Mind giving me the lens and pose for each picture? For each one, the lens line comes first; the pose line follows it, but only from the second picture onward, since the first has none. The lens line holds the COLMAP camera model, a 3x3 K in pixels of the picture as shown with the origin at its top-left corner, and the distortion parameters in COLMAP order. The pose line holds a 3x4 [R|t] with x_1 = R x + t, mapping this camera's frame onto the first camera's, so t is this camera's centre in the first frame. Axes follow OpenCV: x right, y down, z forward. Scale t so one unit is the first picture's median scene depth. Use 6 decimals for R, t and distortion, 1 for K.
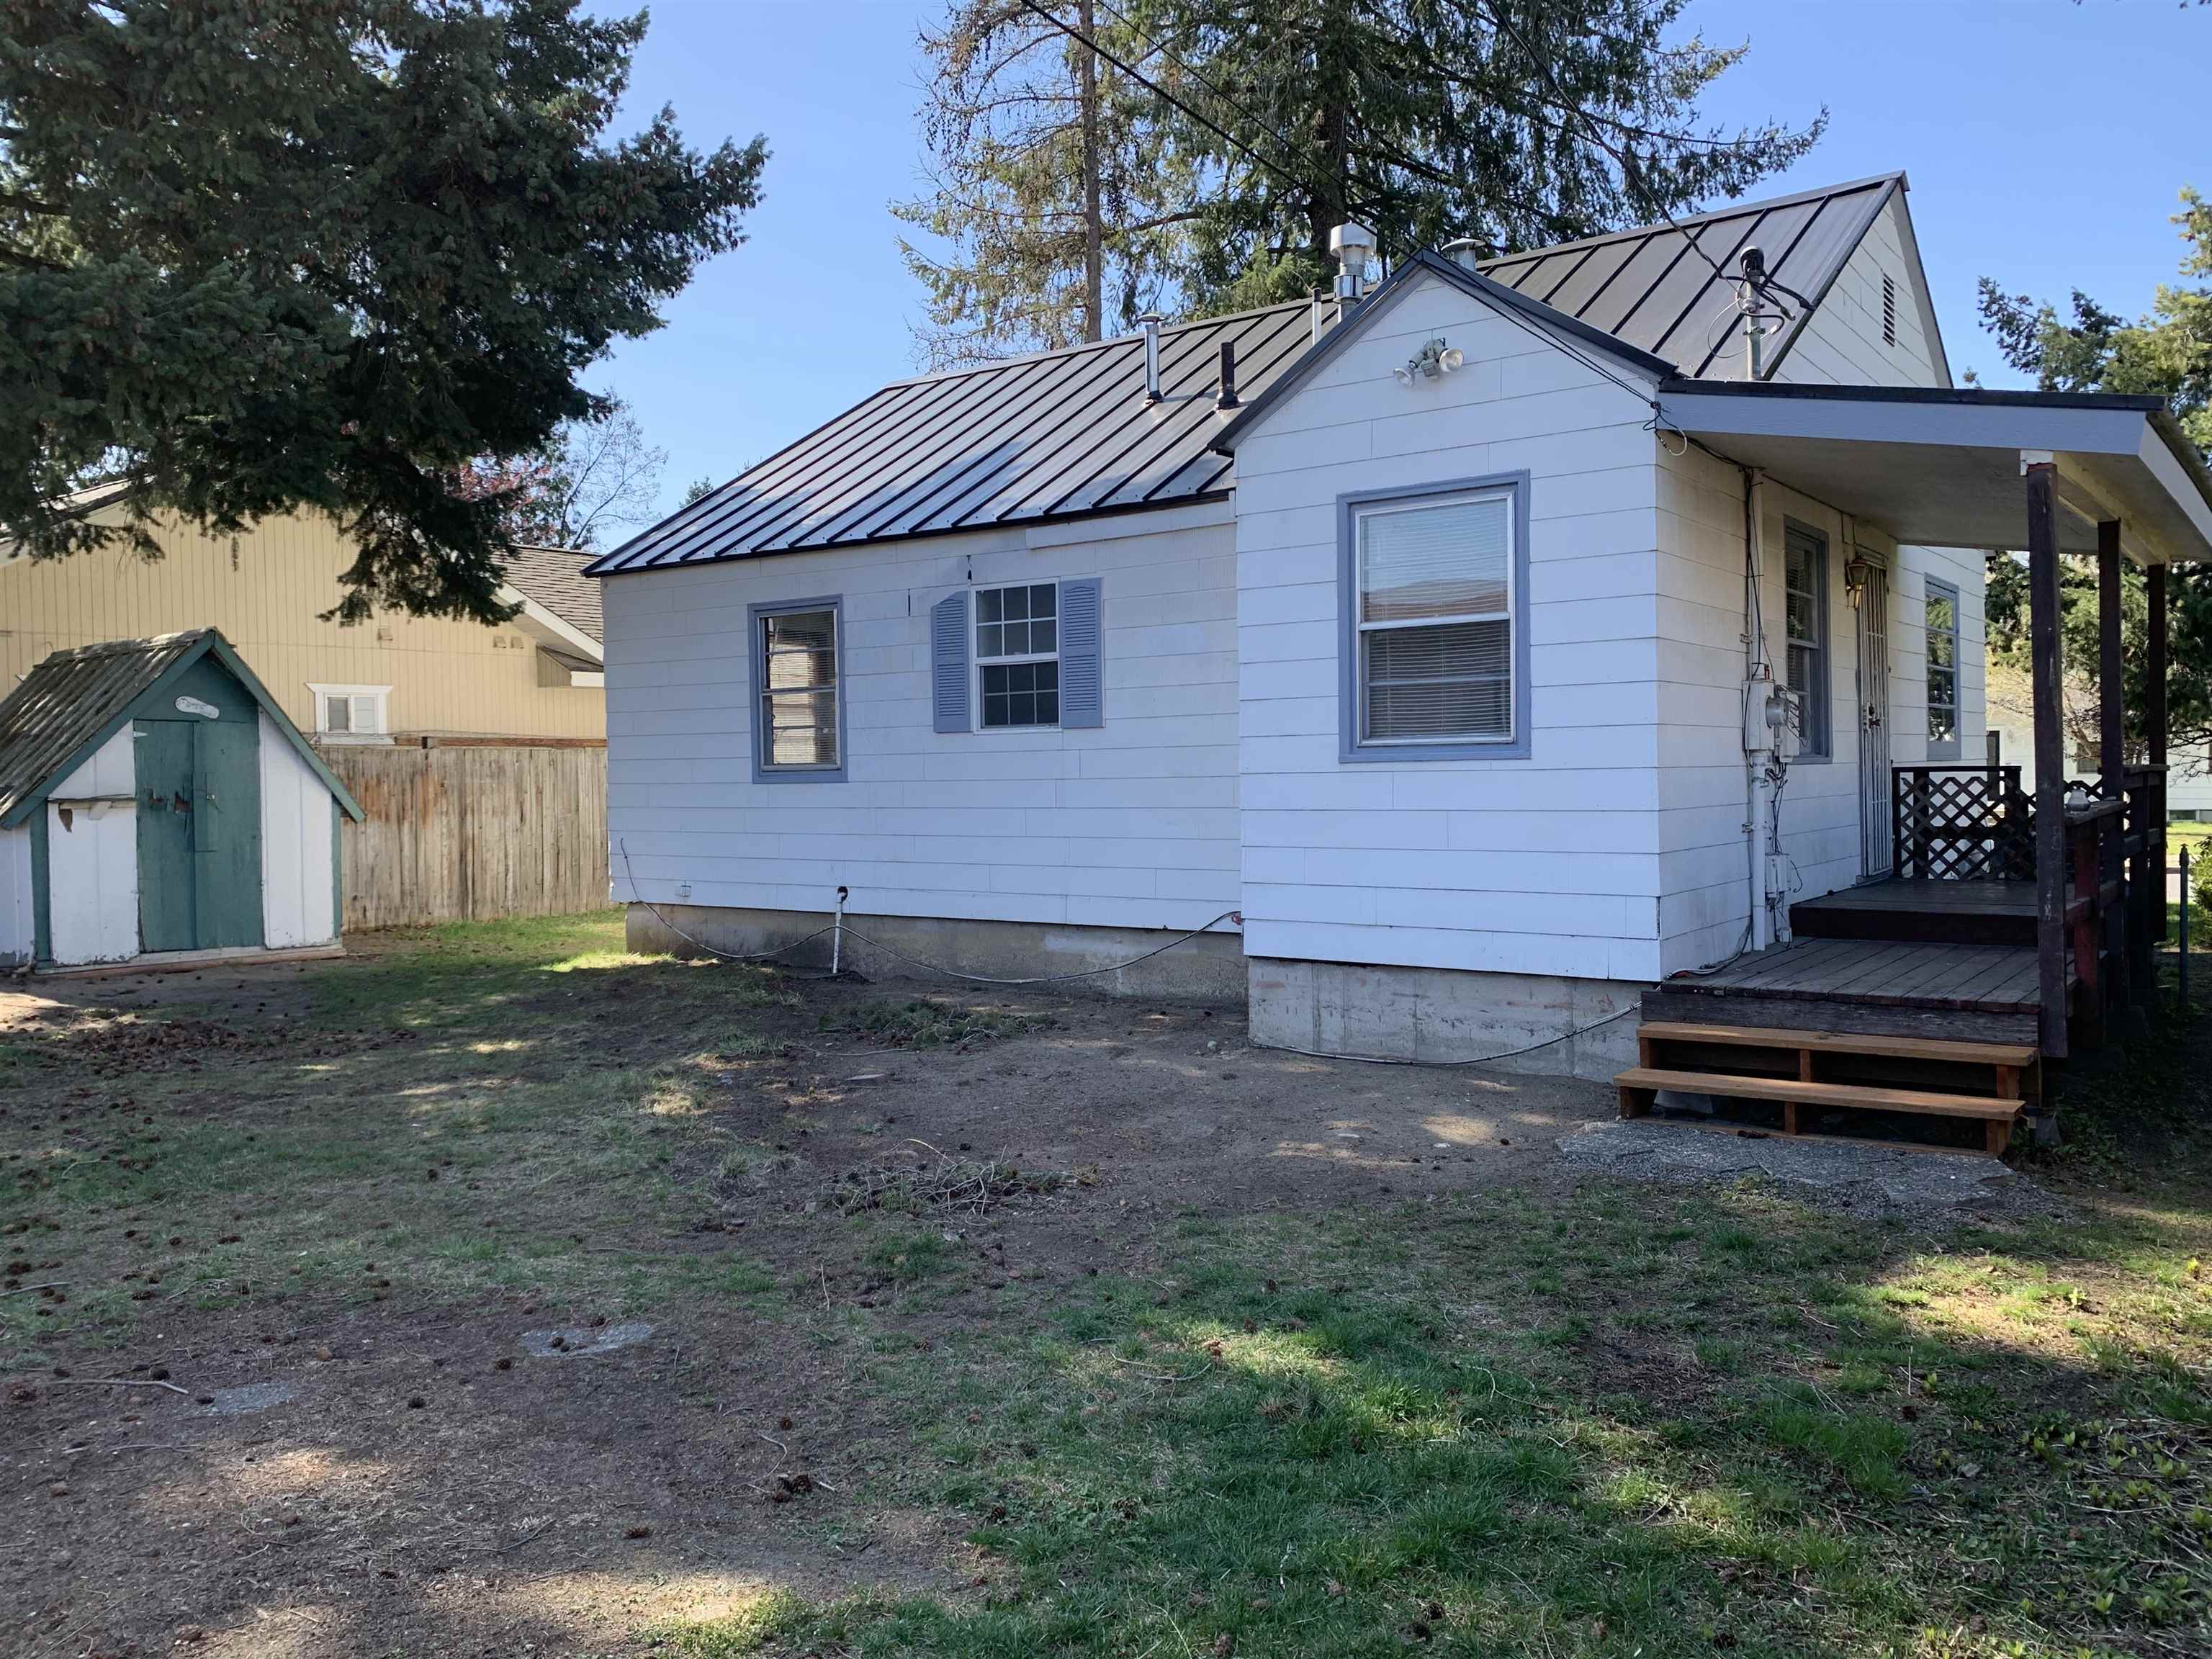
lens RADIAL K [[1662.1, 0, 1099.3], [0, 1662.1, 808.8], [0, 0, 1]] dist [0.030813, -0.034243]
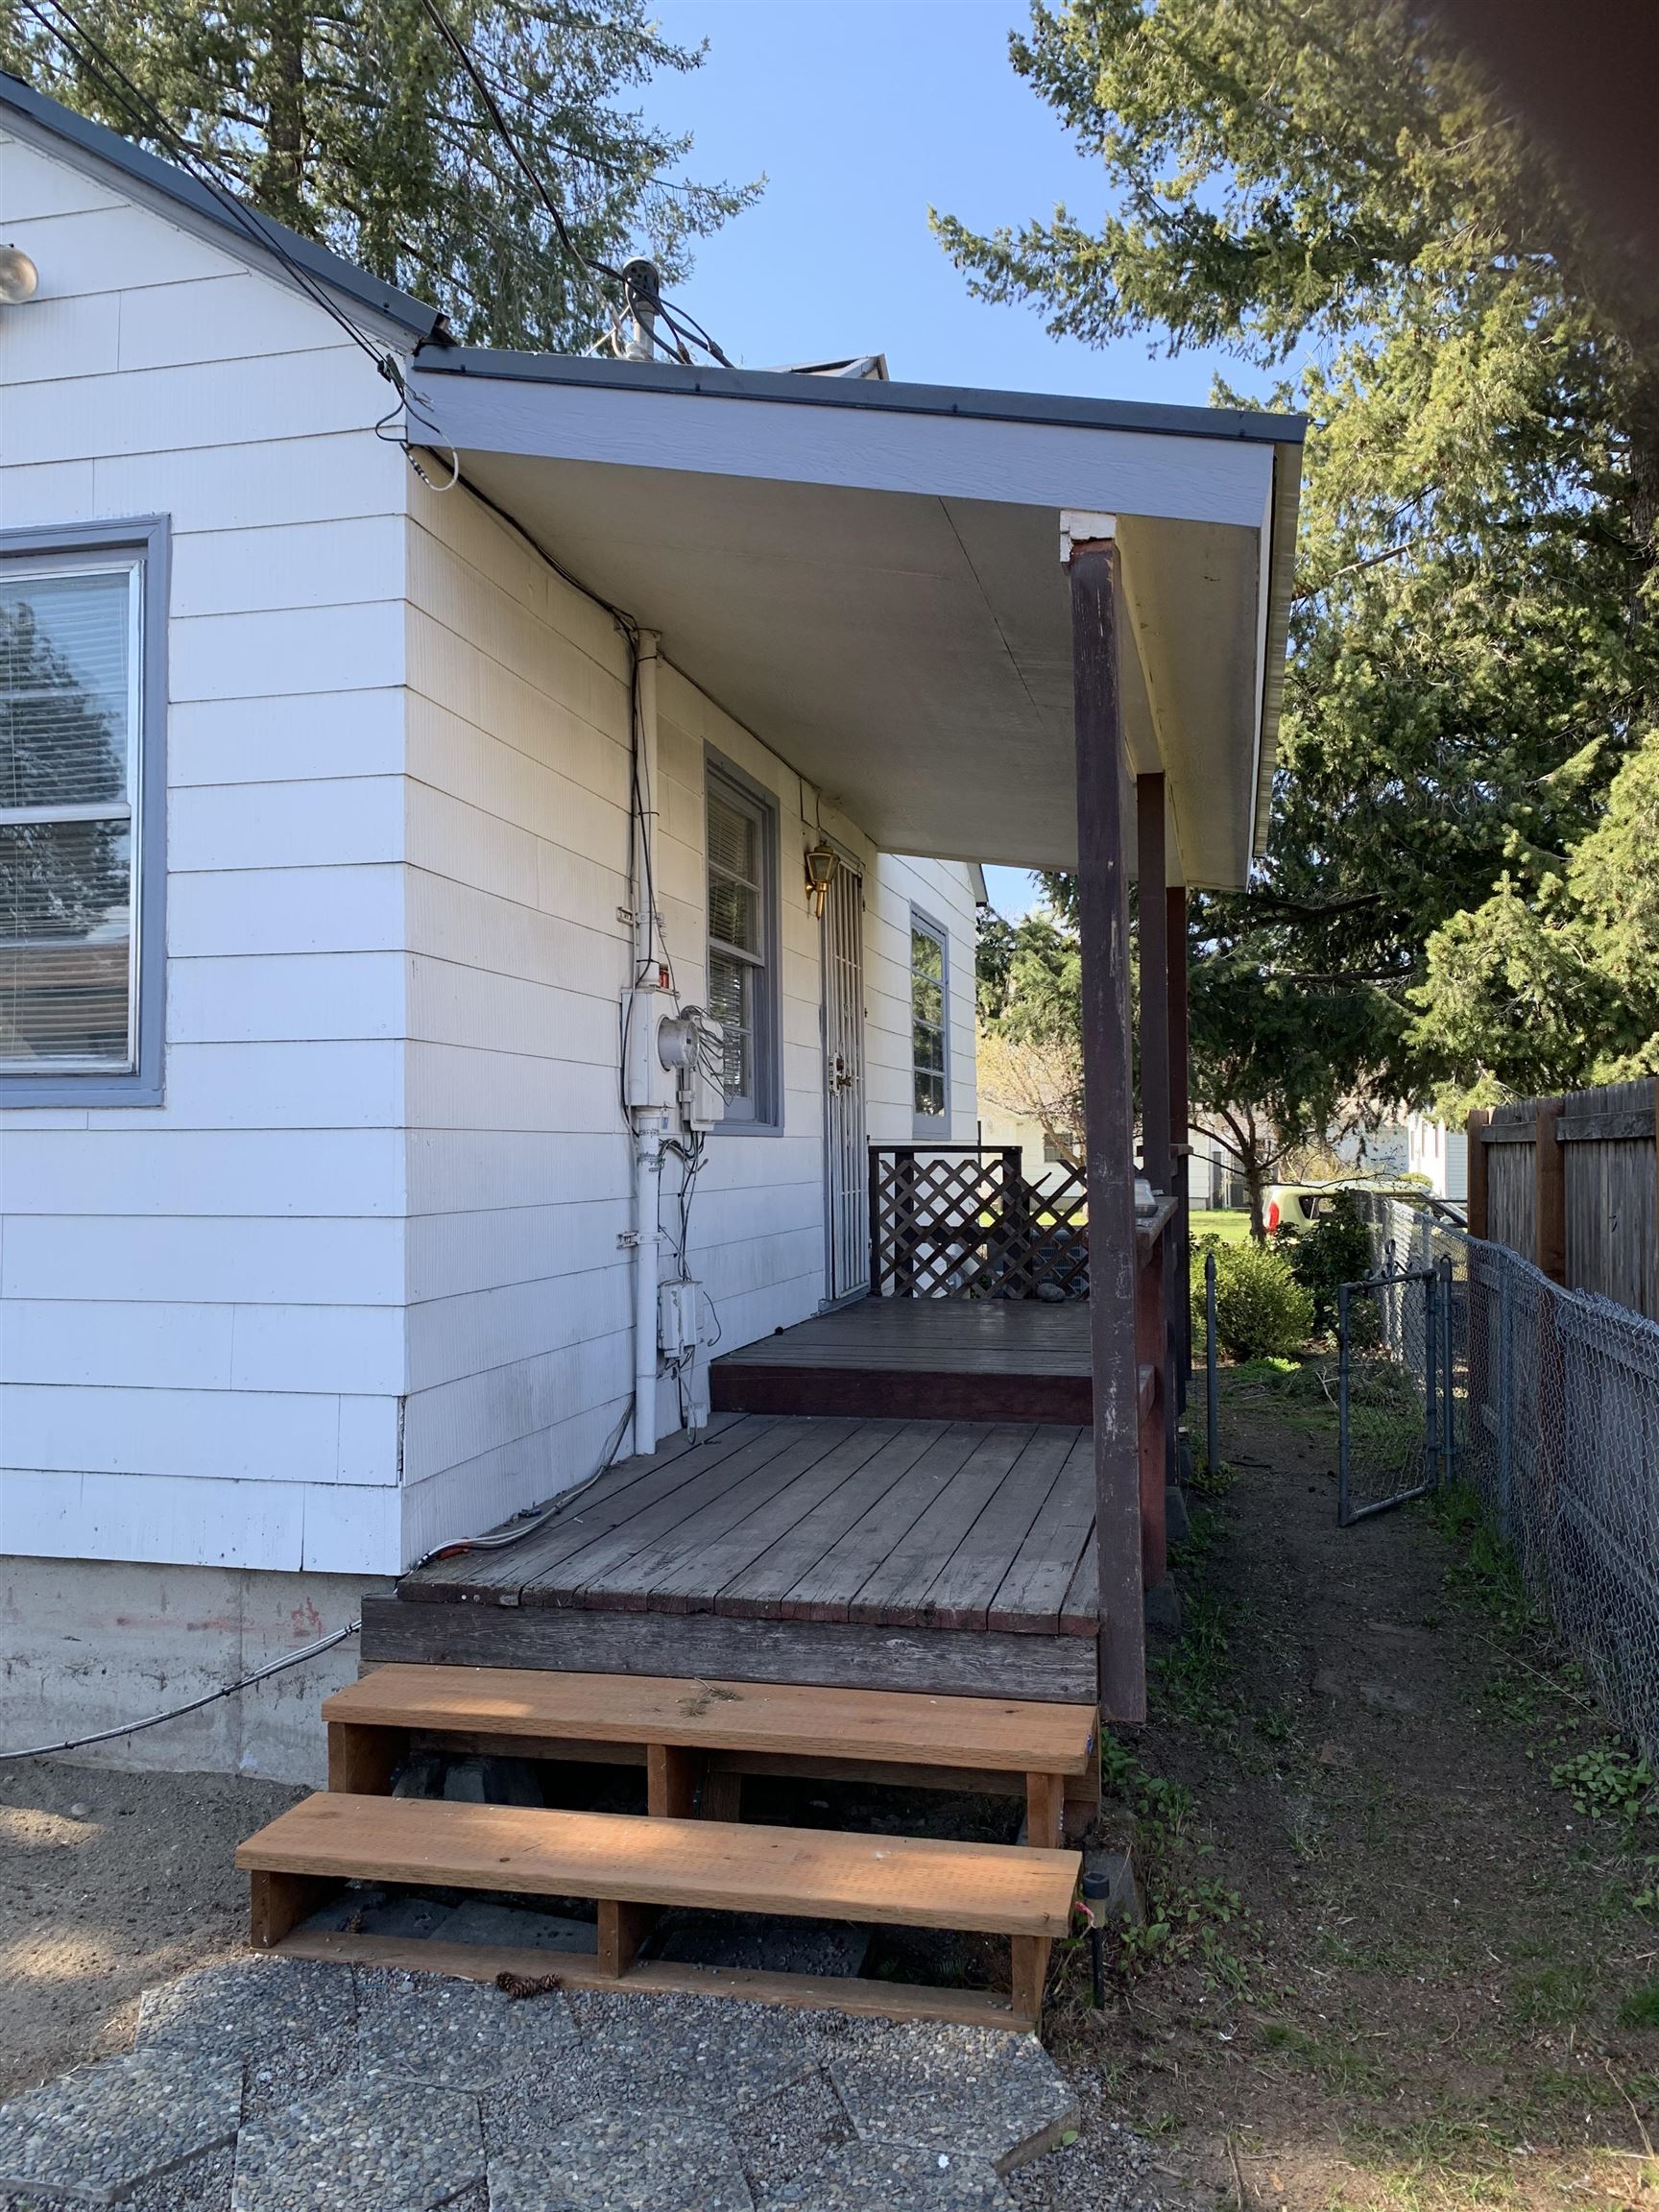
lens RADIAL K [[1662.1, 0, 833.9], [0, 1662.1, 1103.7], [0, 0, 1]] dist [0.030813, -0.034243]
pose [[0.918128, 0.023597, 0.395582, 0.191387], [-0.002514, 0.998552, -0.053729, -0.004529], [-0.396277, 0.048336, 0.916858, 0.375376]]
